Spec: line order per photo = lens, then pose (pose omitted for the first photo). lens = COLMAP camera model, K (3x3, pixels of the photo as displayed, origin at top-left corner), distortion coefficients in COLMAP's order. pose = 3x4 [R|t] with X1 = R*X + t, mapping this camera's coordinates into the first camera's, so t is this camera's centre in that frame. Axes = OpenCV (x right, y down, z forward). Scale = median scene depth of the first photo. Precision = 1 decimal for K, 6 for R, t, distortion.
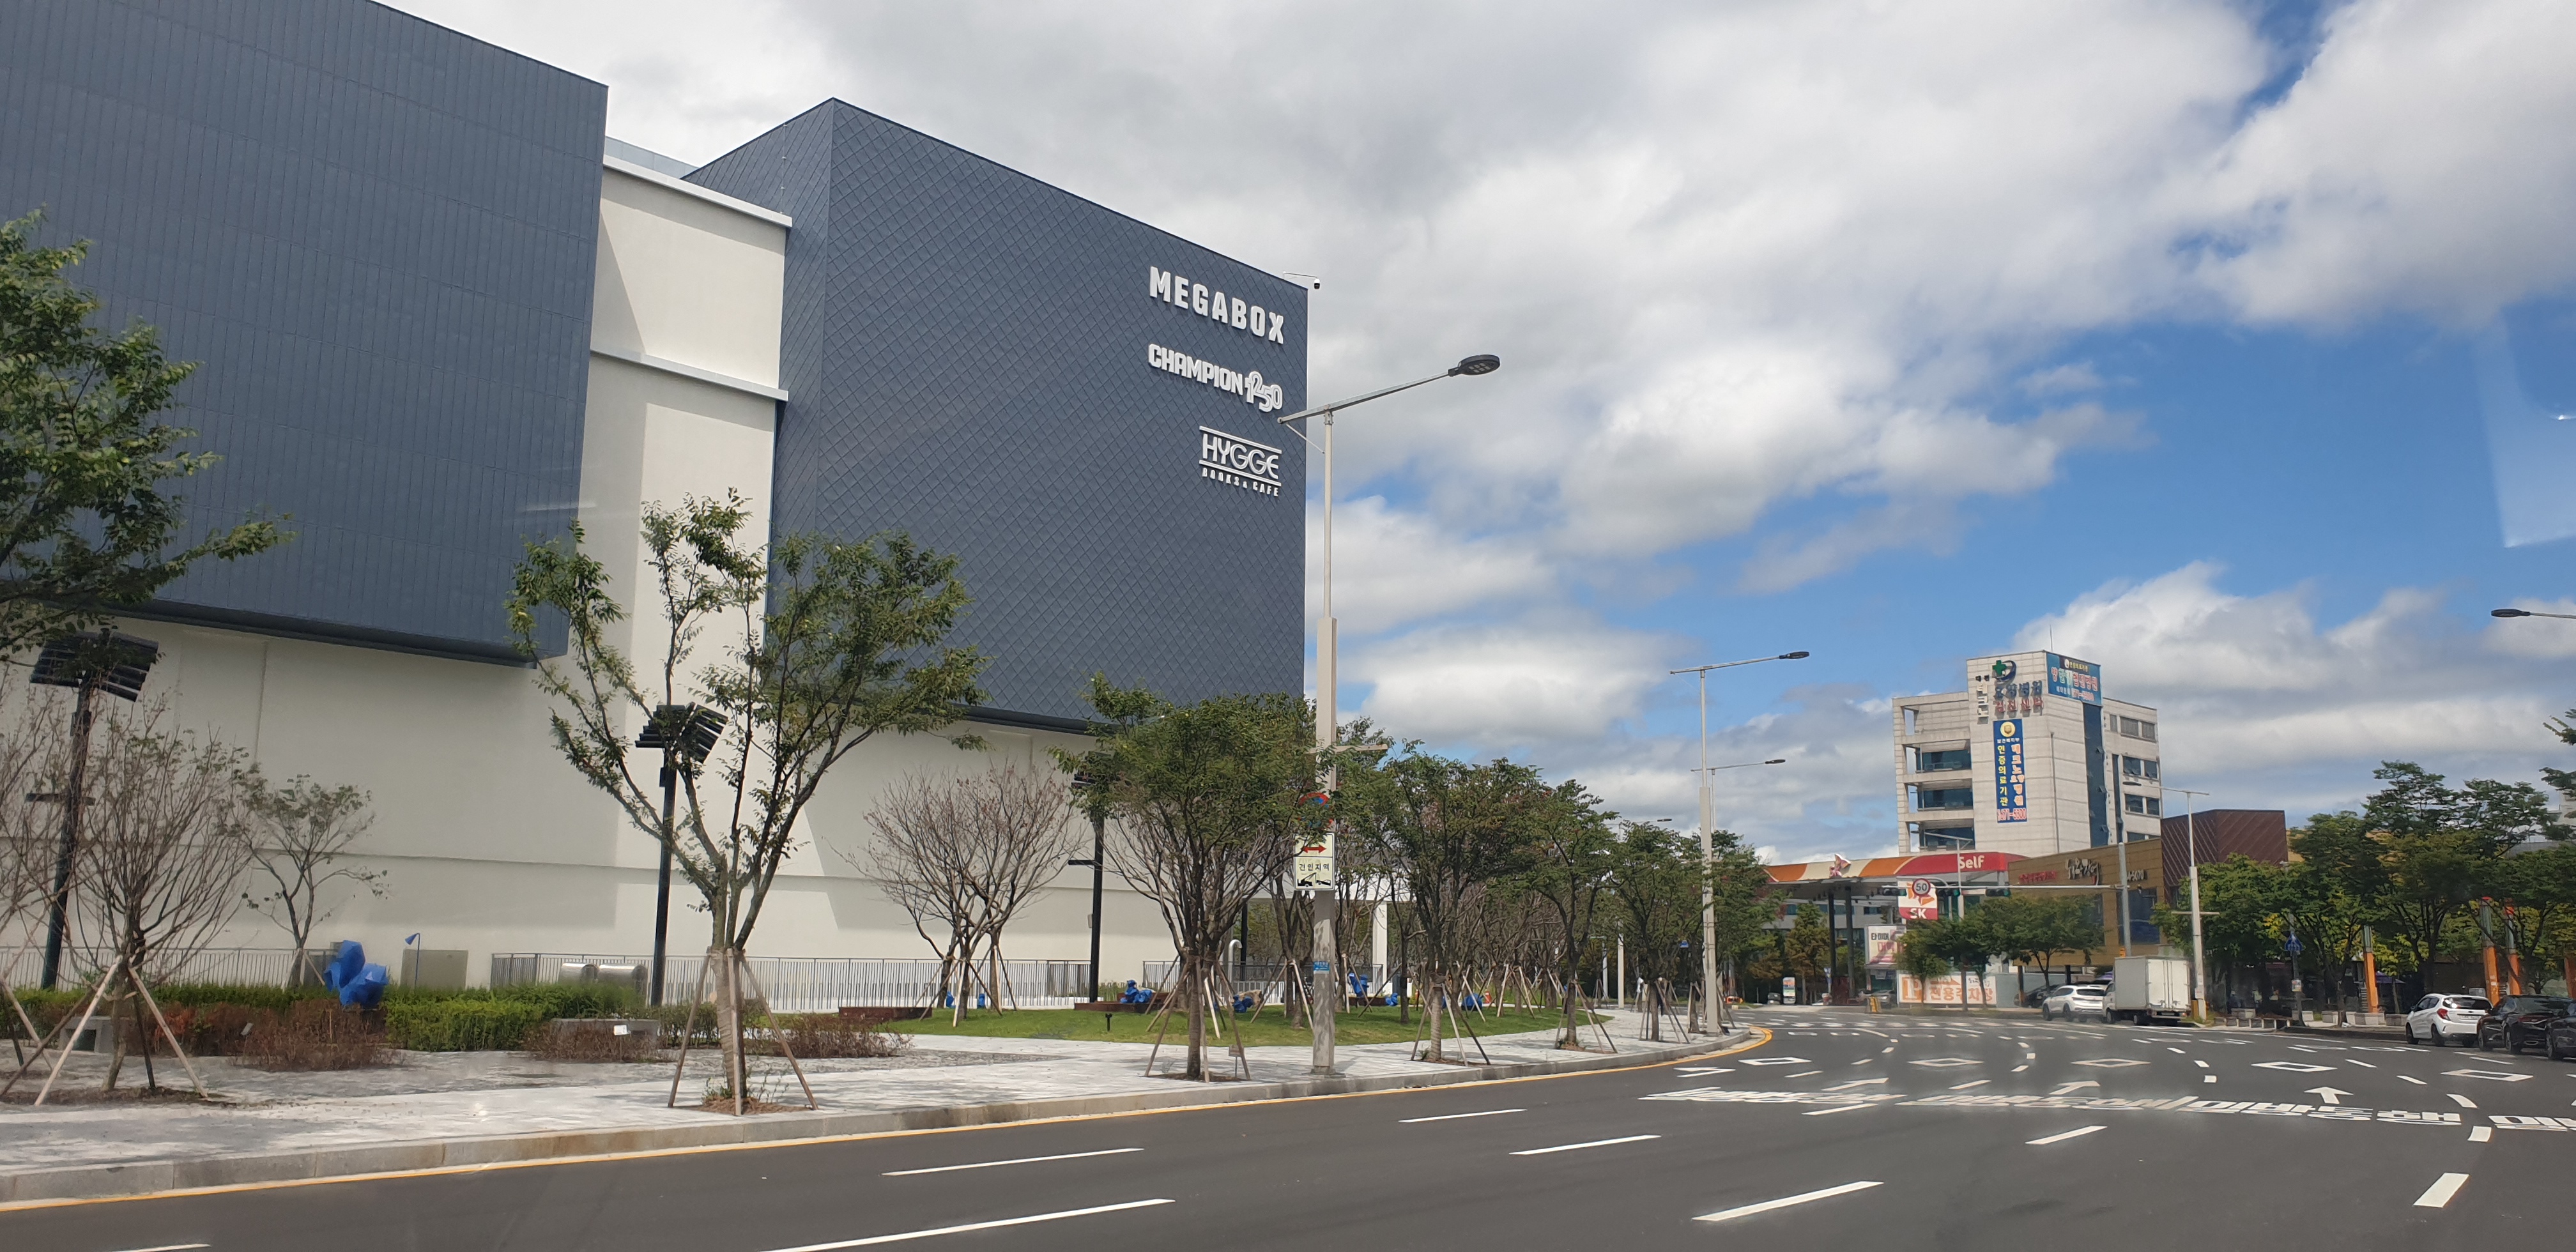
lens RADIAL K [[1885.6, 0, 1288.0], [0, 1885.6, 626.0], [0, 0, 1]] dist [-0.082302, -0.000110]
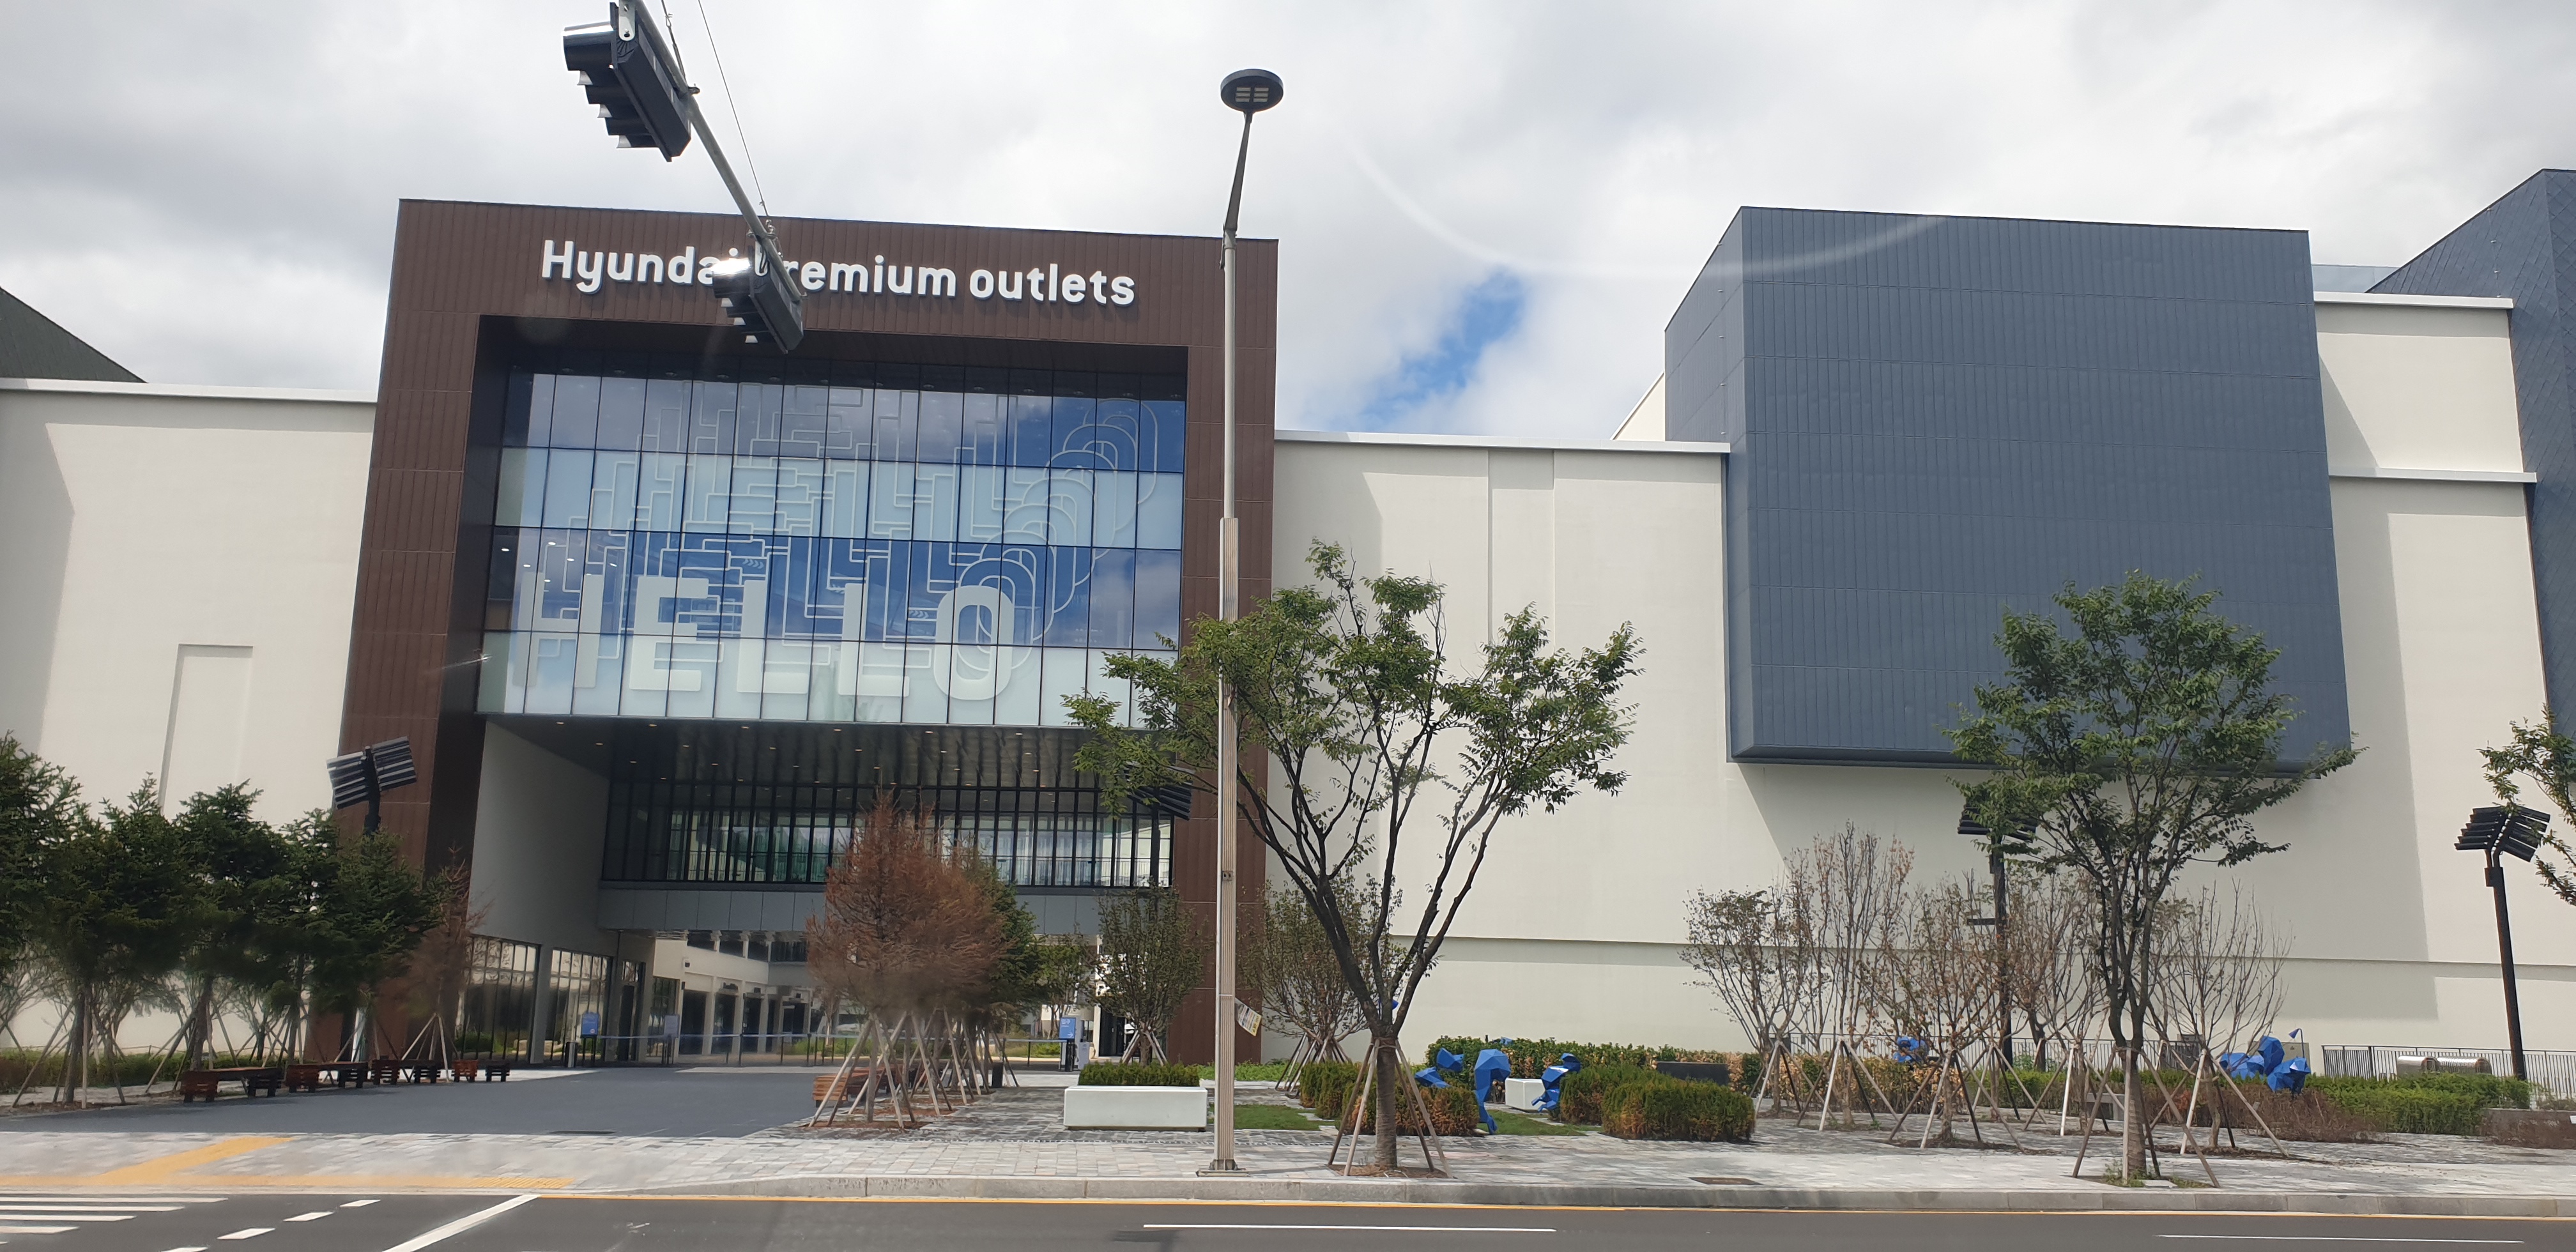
lens RADIAL K [[1960.5, 0, 1288.0], [0, 1960.5, 626.0], [0, 0, 1]] dist [0.006252, 0.002974]
pose [[0.702647, -0.126554, -0.700194, -0.015765], [0.104041, 0.991753, -0.074846, -0.040395], [0.703892, -0.020258, 0.710018, -0.221373]]
